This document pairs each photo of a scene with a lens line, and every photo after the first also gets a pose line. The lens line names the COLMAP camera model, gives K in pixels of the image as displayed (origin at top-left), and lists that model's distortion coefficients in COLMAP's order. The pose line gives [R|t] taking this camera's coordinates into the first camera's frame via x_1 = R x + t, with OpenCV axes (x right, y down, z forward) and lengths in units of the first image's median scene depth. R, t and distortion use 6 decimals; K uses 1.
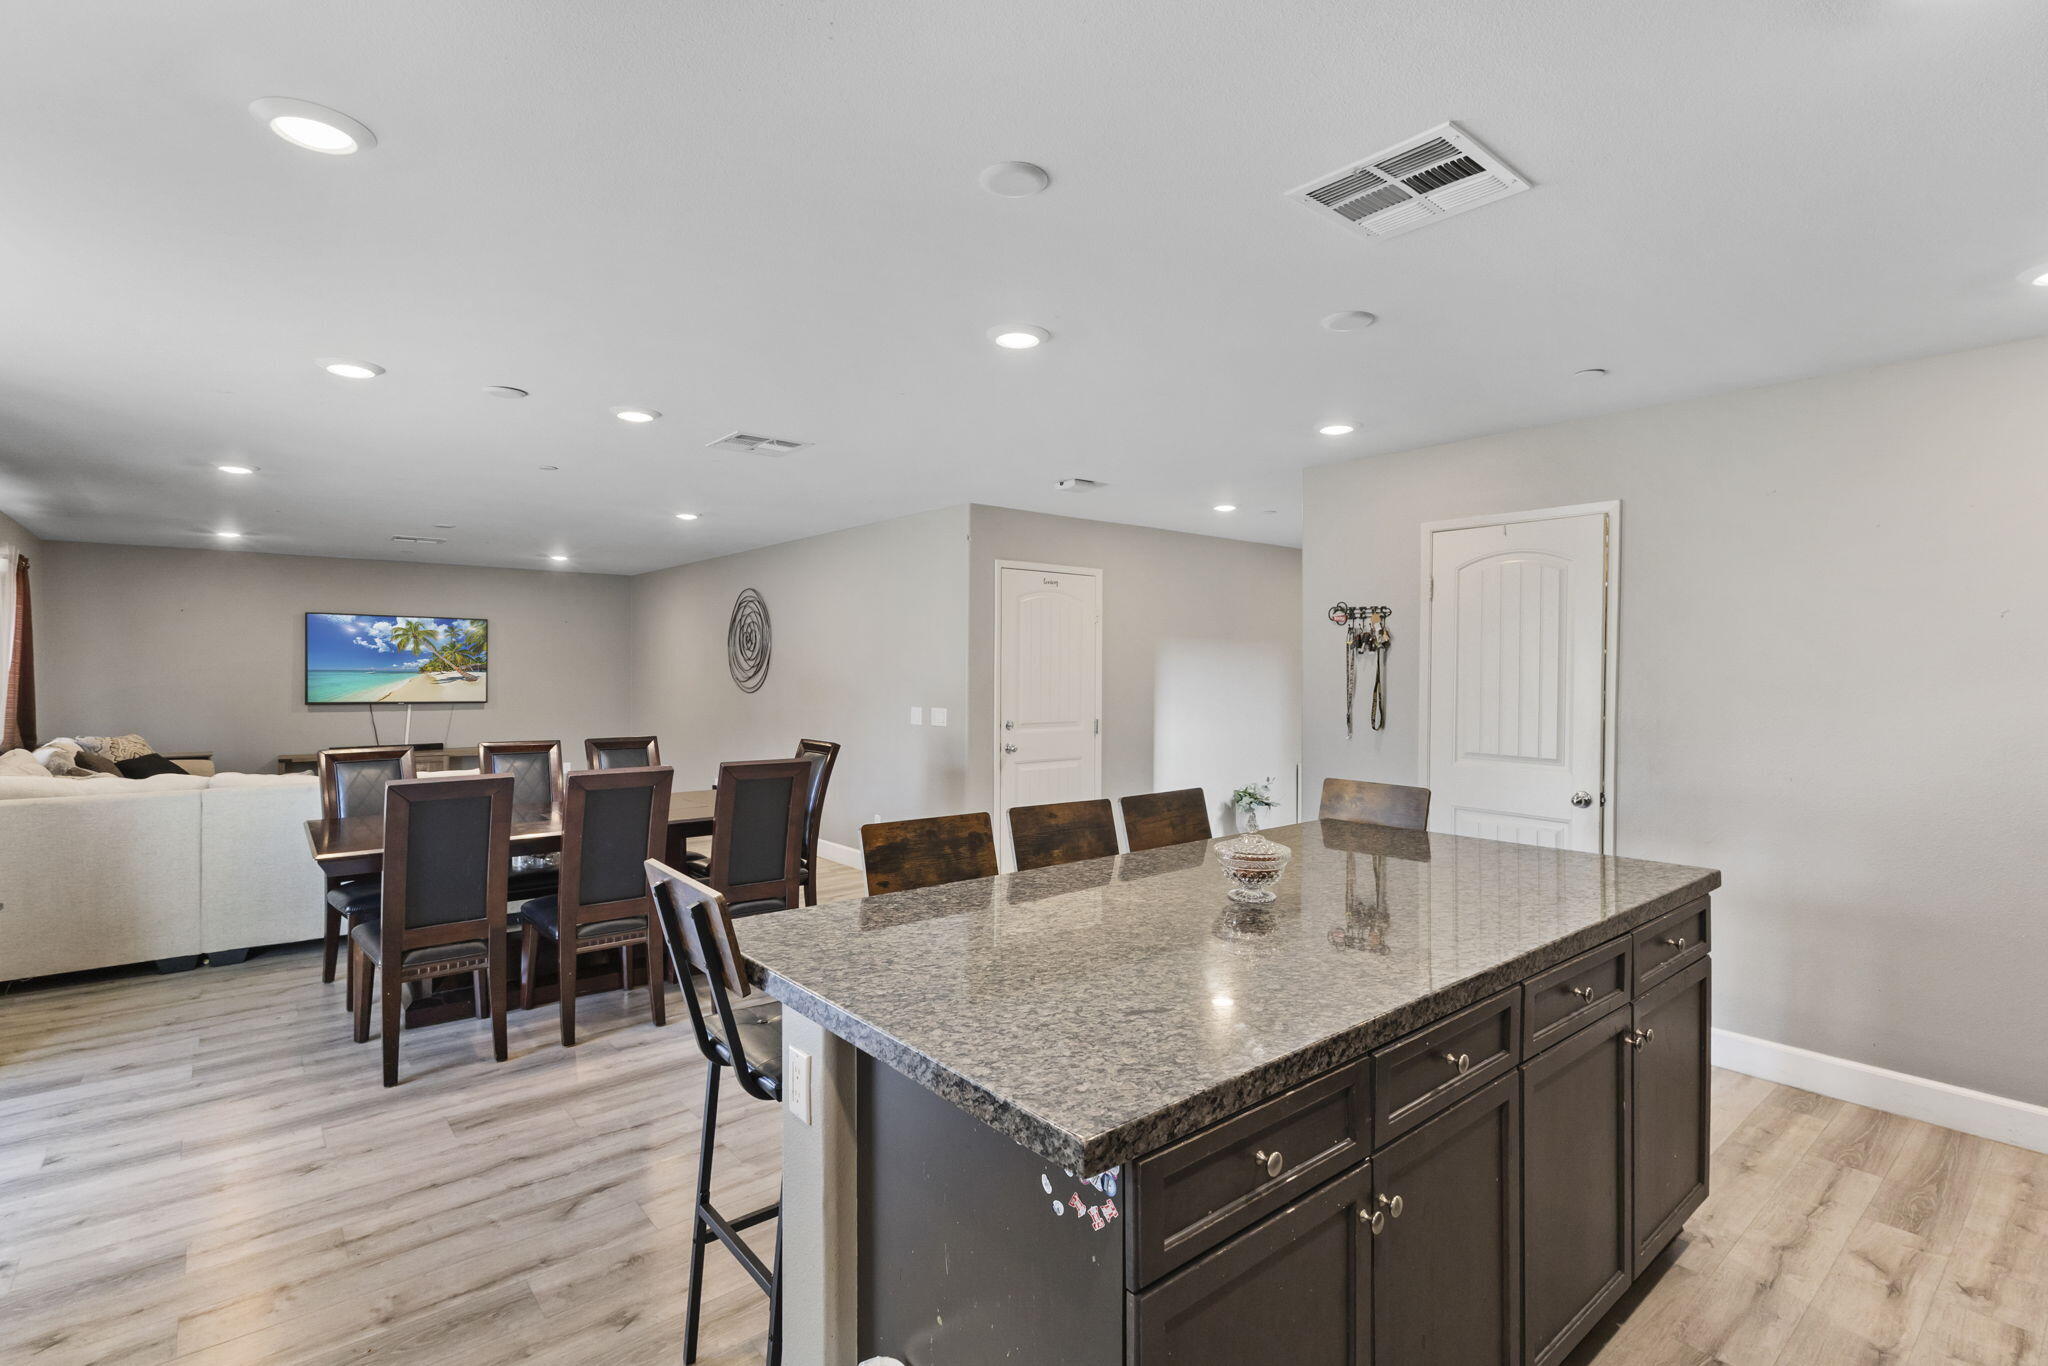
lens RADIAL K [[997.6, 0, 1027.0], [0, 997.6, 690.1], [0, 0, 1]] dist [-0.005689, -0.000551]
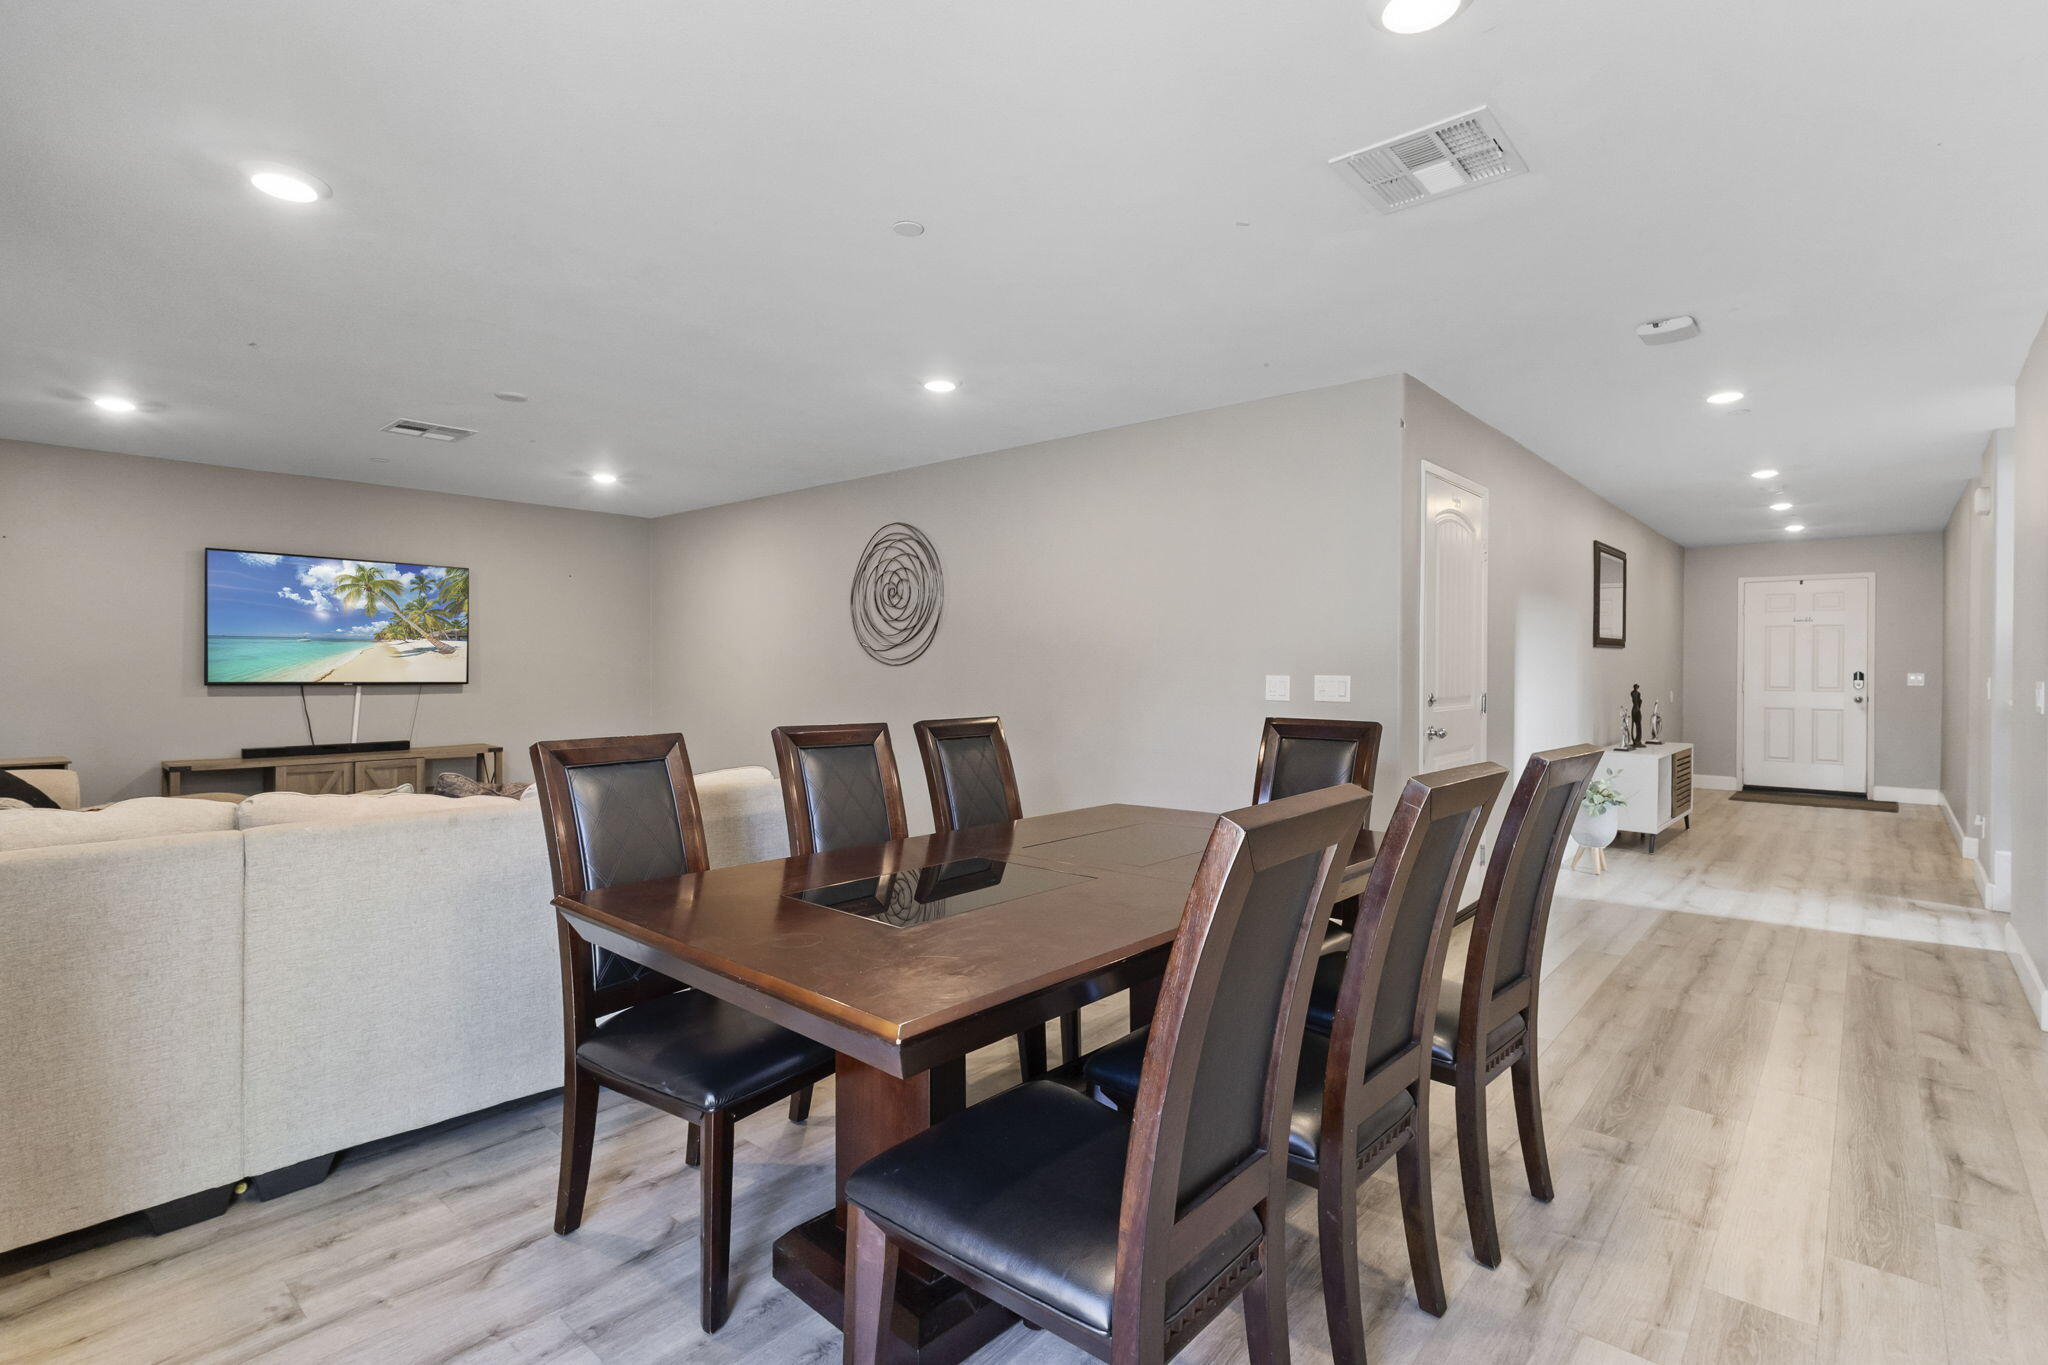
lens RADIAL K [[997.6, 0, 1012.0], [0, 997.6, 675.5], [0, 0, 1]] dist [-0.005689, -0.000551]
pose [[0.987091, -0.001911, 0.160148, -0.282182], [0.004310, 0.999884, -0.014636, 0.019168], [-0.160102, 0.015137, 0.986984, 0.240616]]
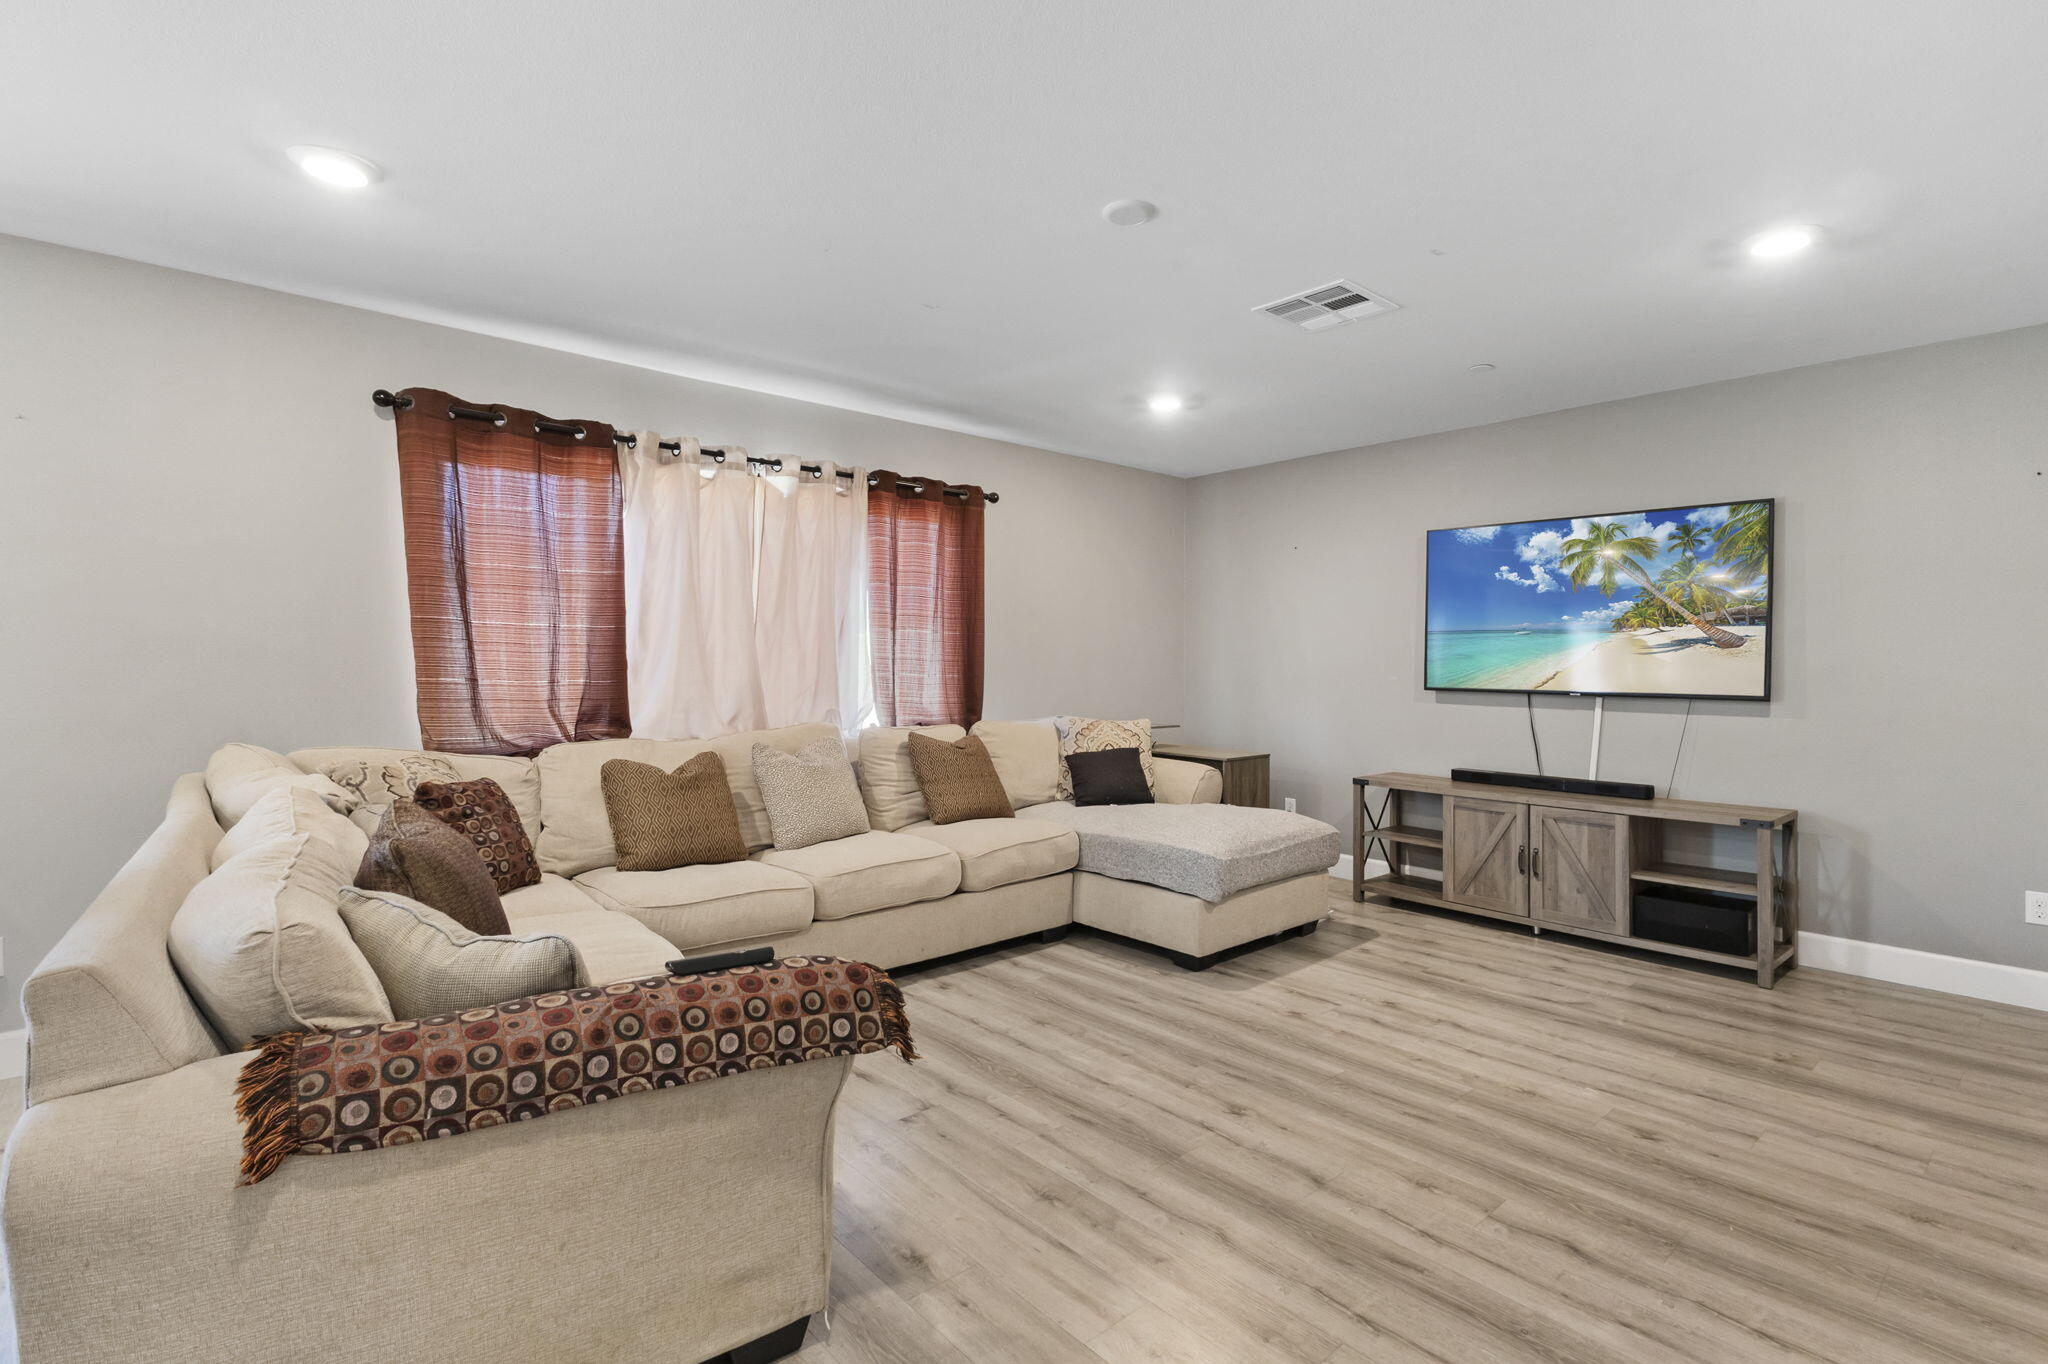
lens RADIAL K [[997.6, 0, 1009.5], [0, 997.6, 655.6], [0, 0, 1]] dist [-0.005689, -0.000551]
pose [[0.038332, -0.007894, -0.999234, -0.149850], [-0.023003, 0.999697, -0.008780, 0.005000], [0.999000, 0.023322, 0.038139, 0.699587]]
